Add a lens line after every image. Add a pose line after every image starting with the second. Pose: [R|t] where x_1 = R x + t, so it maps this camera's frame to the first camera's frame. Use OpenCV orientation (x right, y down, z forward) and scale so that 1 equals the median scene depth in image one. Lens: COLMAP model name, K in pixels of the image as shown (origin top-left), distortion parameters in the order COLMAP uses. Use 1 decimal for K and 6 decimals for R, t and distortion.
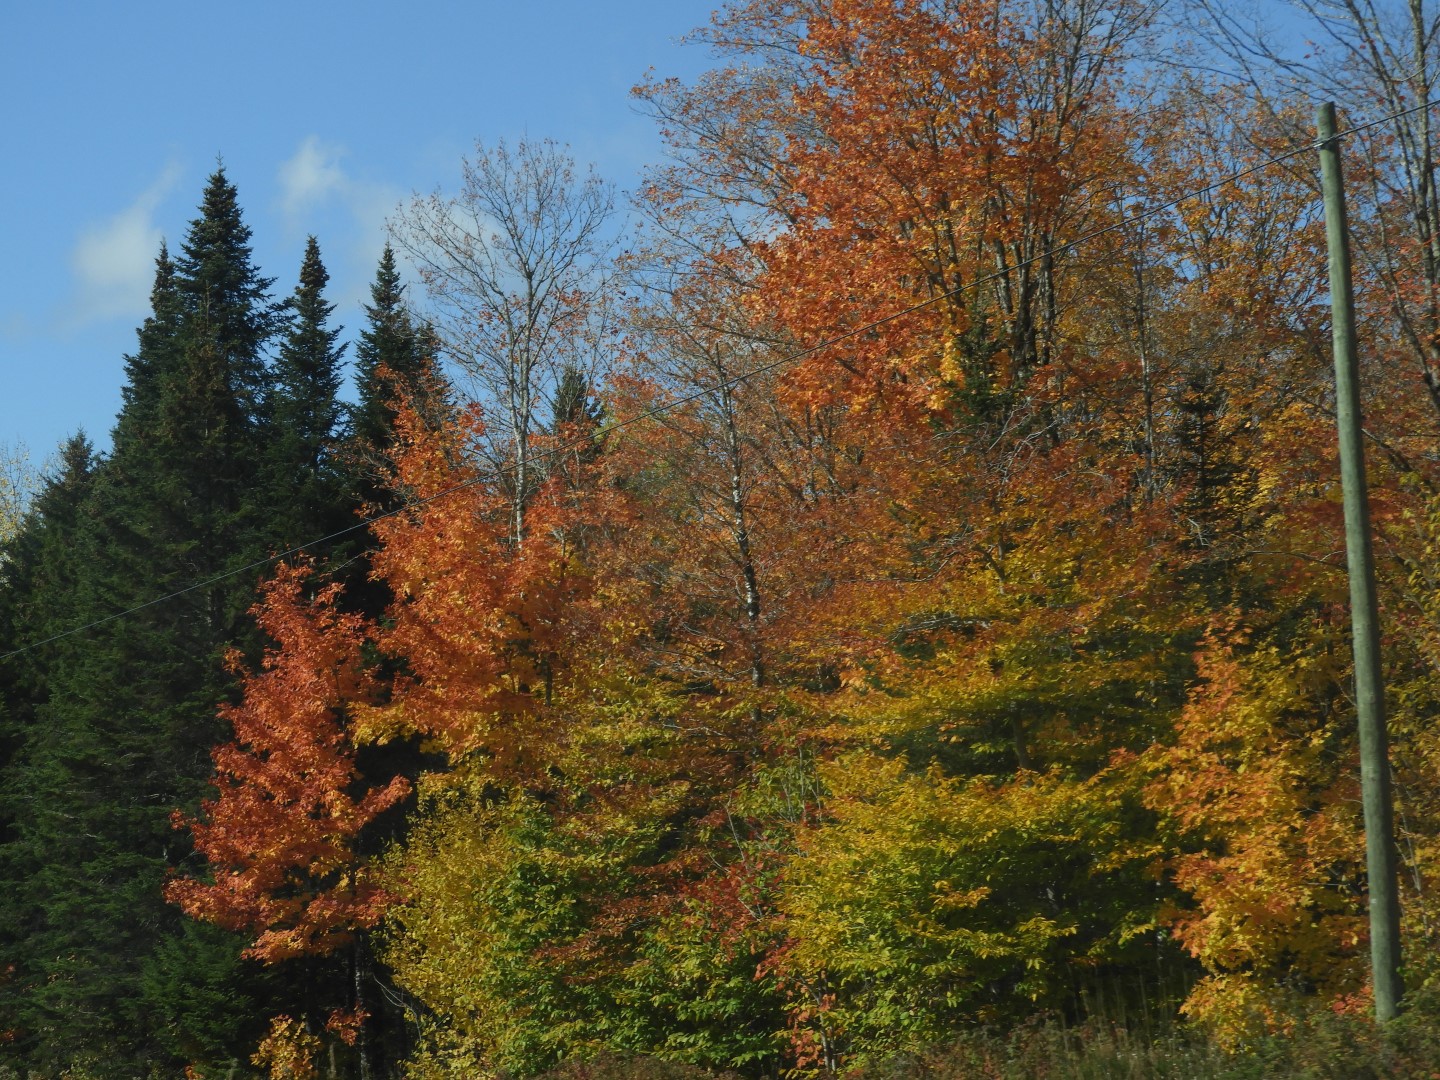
lens RADIAL K [[4412.5, 0, 720.0], [0, 4412.5, 540.0], [0, 0, 1]] dist [-1.461429, 27.678308]
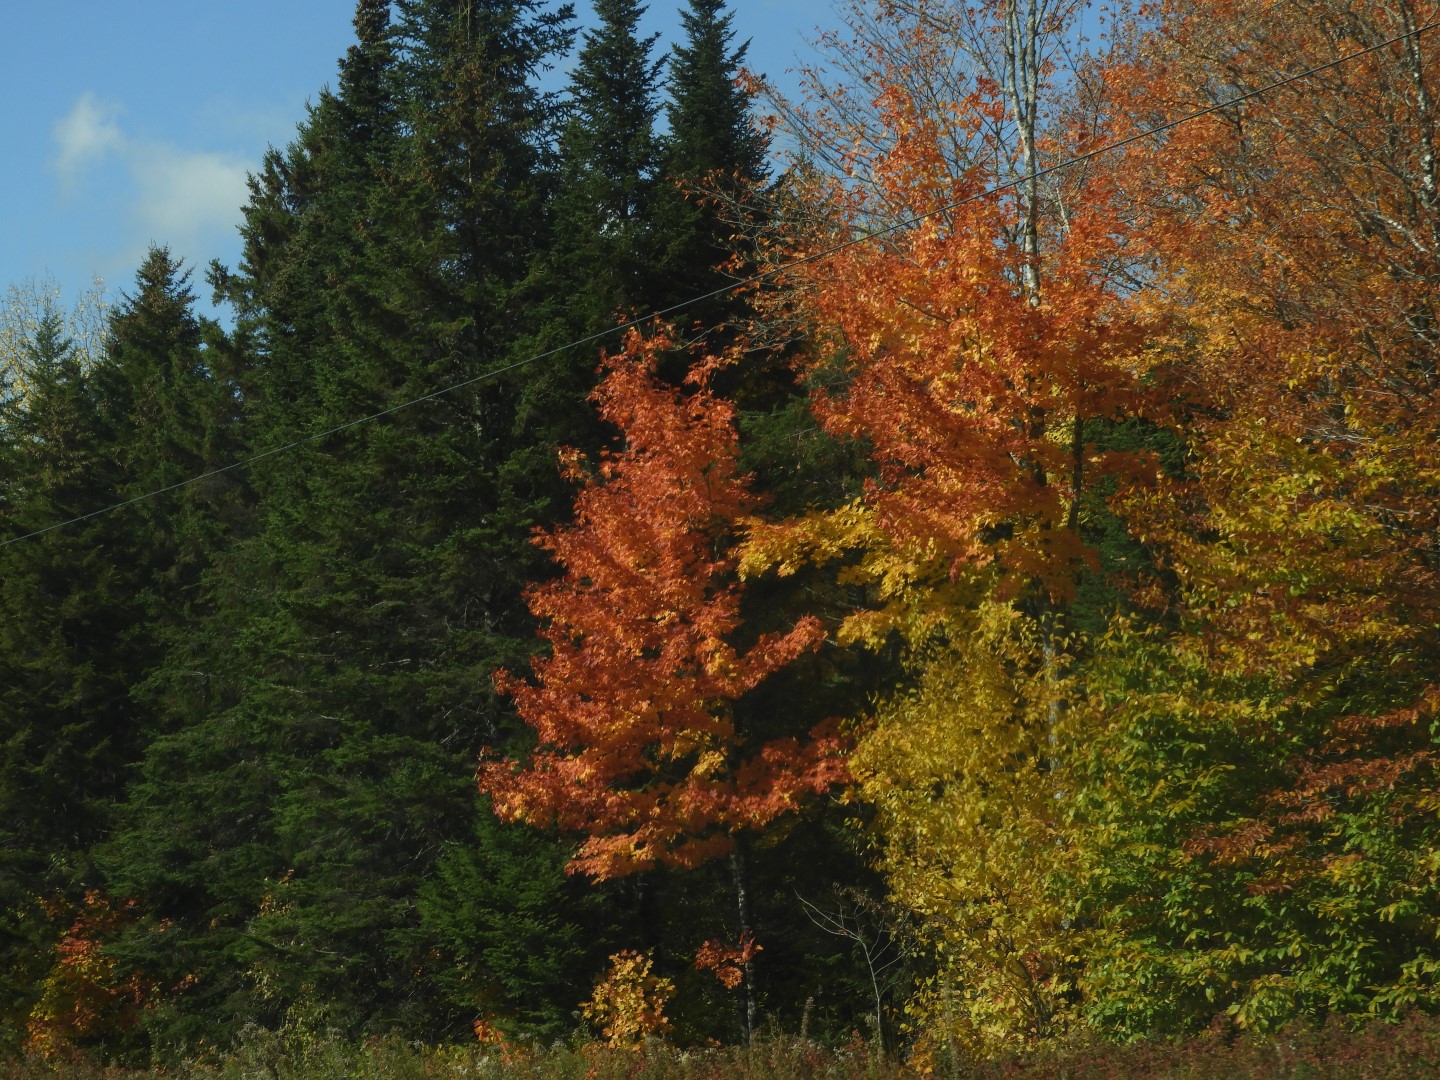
lens RADIAL K [[4406.5, 0, 720.0], [0, 4406.5, 540.0], [0, 0, 1]] dist [0.035547, -2.229268]
pose [[0.999396, -0.007660, 0.033911, -0.110089], [0.007158, 0.999863, 0.014903, 0.029229], [-0.034020, -0.014651, 0.999314, 0.254040]]
